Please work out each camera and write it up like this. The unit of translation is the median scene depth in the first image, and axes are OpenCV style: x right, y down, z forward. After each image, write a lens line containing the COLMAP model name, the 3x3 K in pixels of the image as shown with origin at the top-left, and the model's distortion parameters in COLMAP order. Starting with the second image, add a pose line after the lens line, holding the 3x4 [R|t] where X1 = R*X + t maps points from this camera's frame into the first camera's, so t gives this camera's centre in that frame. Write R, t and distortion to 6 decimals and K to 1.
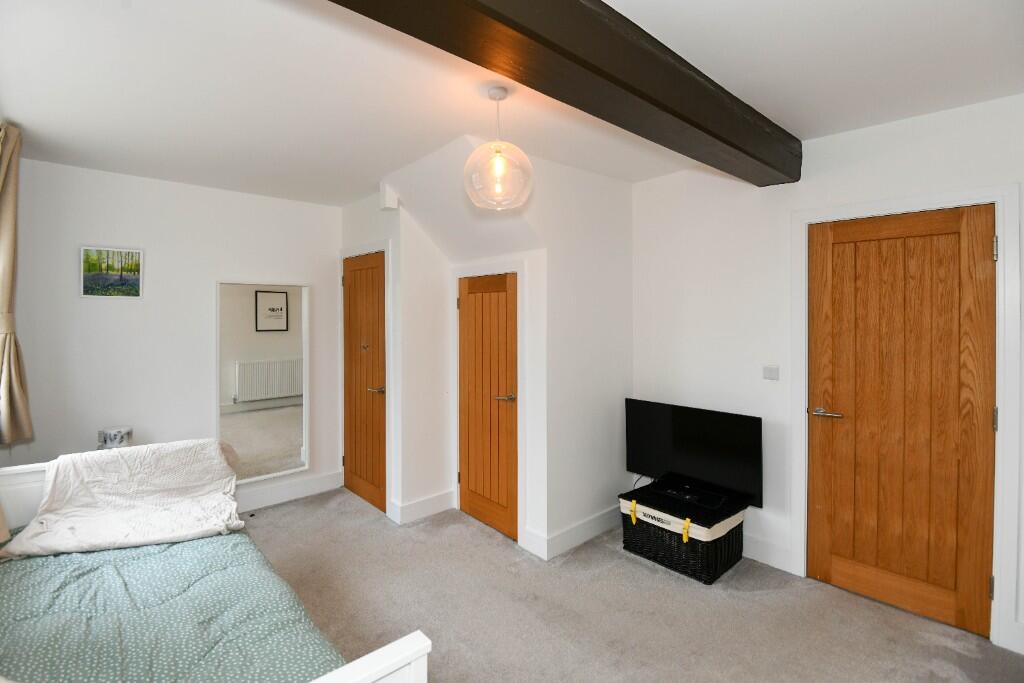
lens RADIAL K [[475.2, 0, 511.1], [0, 475.2, 315.0], [0, 0, 1]] dist [-0.010244, -0.002475]
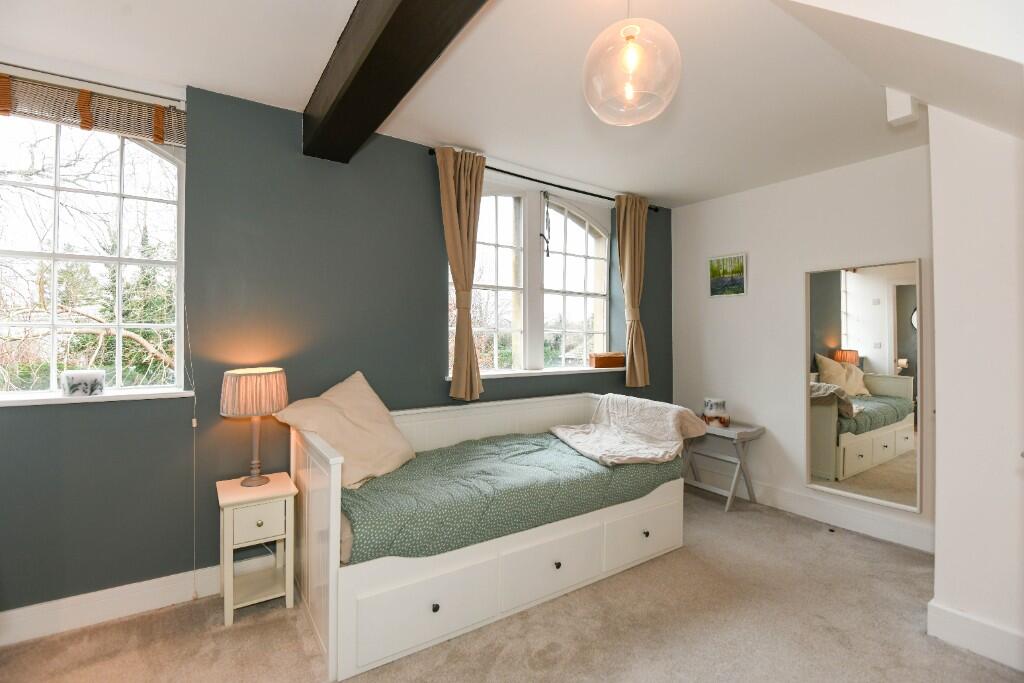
lens RADIAL K [[475.2, 0, 512.7], [0, 475.2, 337.2], [0, 0, 1]] dist [-0.010244, -0.002475]
pose [[-0.128179, 0.003196, -0.991746, 0.473176], [-0.007942, 0.999959, 0.004249, 0.072266], [0.991719, 0.008421, -0.128148, 0.602832]]
